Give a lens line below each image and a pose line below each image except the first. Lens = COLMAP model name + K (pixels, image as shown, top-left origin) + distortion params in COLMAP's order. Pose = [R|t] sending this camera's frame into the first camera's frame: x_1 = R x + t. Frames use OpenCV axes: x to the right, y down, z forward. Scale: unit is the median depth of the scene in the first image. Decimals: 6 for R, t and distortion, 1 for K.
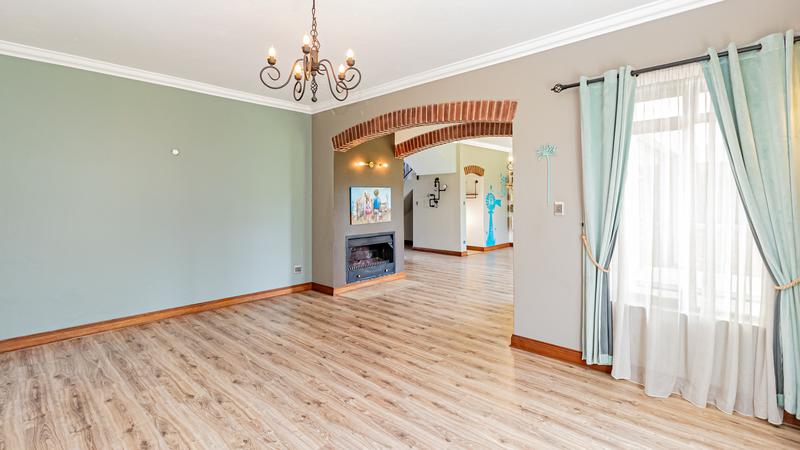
lens RADIAL K [[367.9, 0, 398.8], [0, 367.9, 227.7], [0, 0, 1]] dist [-0.003043, 0.000535]
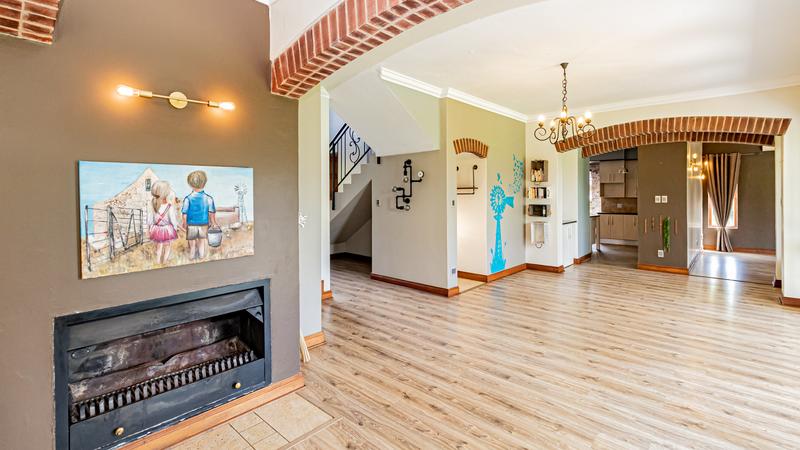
lens RADIAL K [[367.9, 0, 399.3], [0, 367.9, 226.3], [0, 0, 1]] dist [-0.003043, 0.000535]
pose [[0.999992, -0.000350, 0.004005, 0.088714], [0.000320, 0.999972, 0.007522, -0.034064], [-0.004008, -0.007521, 0.999964, 0.416438]]
